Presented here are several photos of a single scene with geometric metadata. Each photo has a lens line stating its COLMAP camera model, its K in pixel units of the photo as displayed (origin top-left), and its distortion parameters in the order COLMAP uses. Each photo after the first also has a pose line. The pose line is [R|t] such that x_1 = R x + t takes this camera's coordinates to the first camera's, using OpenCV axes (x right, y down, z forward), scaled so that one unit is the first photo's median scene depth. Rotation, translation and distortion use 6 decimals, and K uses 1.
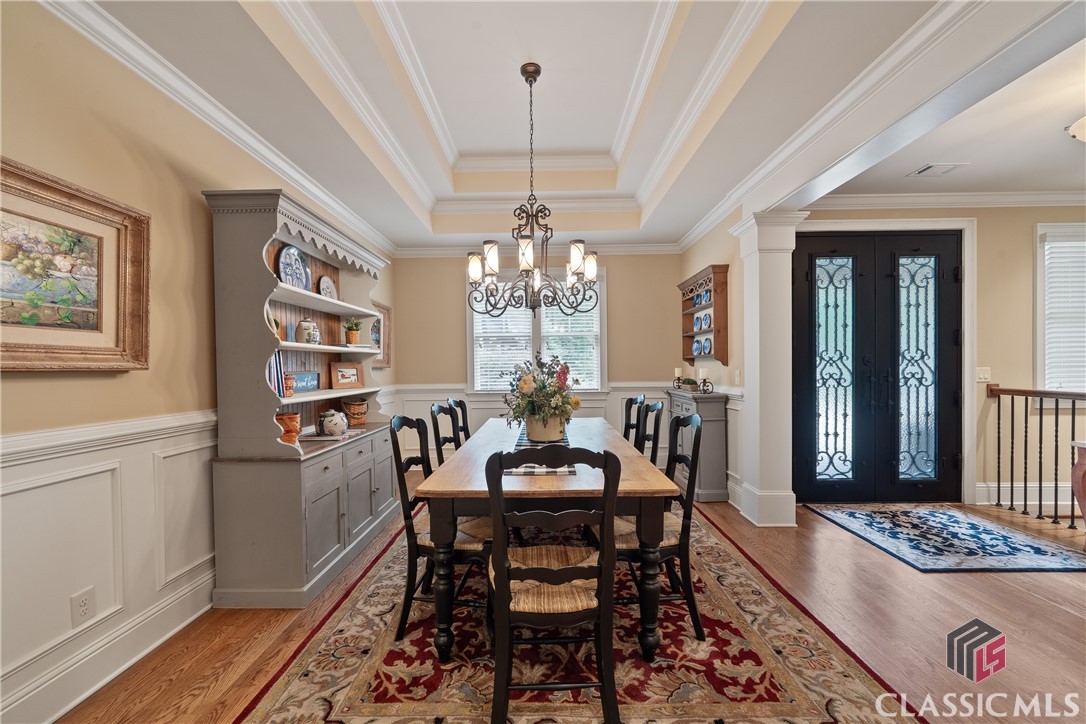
lens RADIAL K [[417.3, 0, 547.7], [0, 417.3, 371.8], [0, 0, 1]] dist [-0.001597, -0.000098]
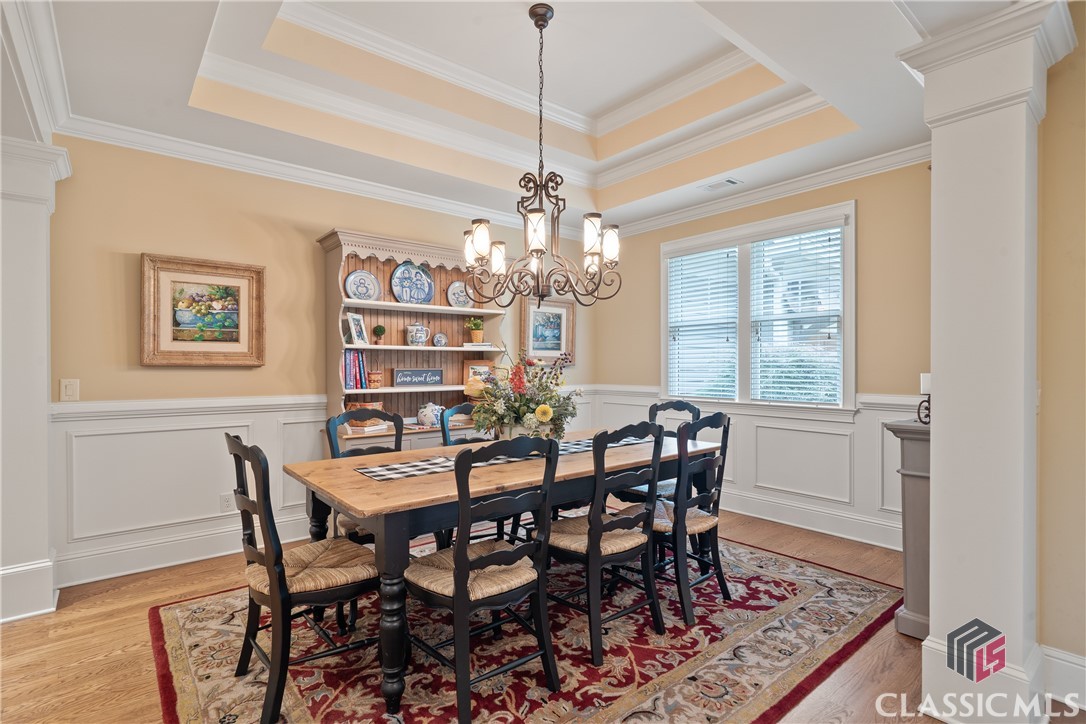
lens RADIAL K [[519.4, 0, 536.2], [0, 519.4, 367.5], [0, 0, 1]] dist [-0.000930, -0.000148]
pose [[0.646571, 0.012594, -0.762750, 0.706900], [-0.016529, 0.999860, 0.002497, -0.011036], [0.762675, 0.010993, 0.646689, 0.302820]]
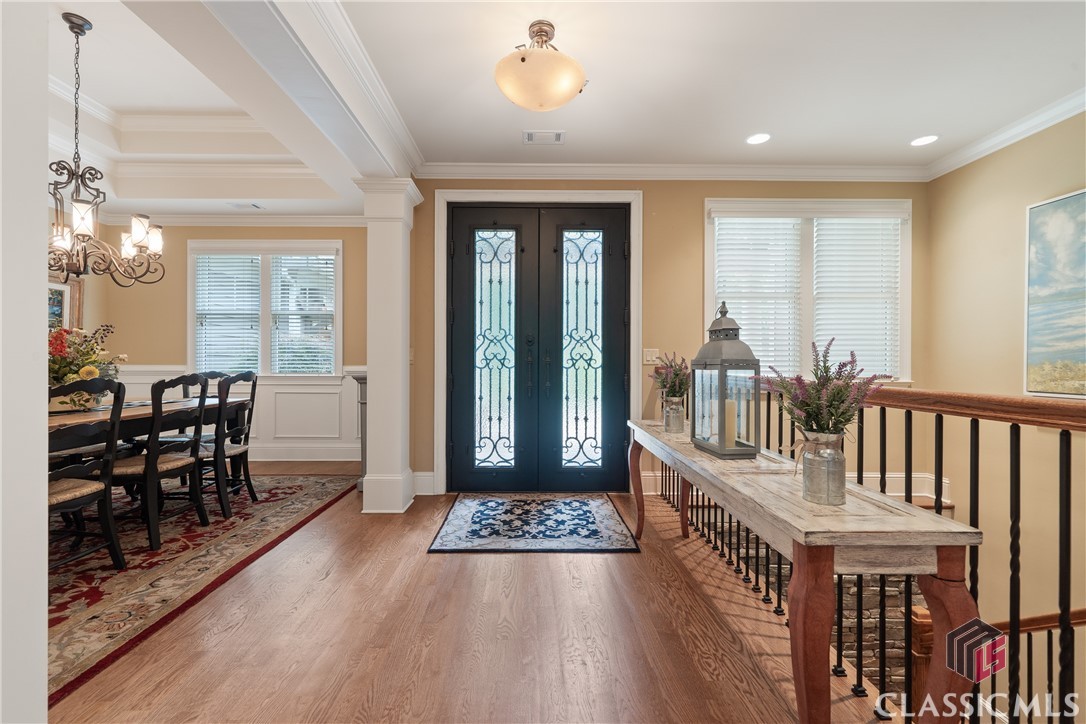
lens RADIAL K [[473.7, 0, 526.7], [0, 473.7, 362.8], [0, 0, 1]] dist [0.000032, 0.000365]
pose [[0.999642, 0.012894, 0.023434, 0.894876], [-0.012559, 0.999818, -0.014359, 0.048210], [-0.023615, 0.014060, 0.999622, -0.078940]]
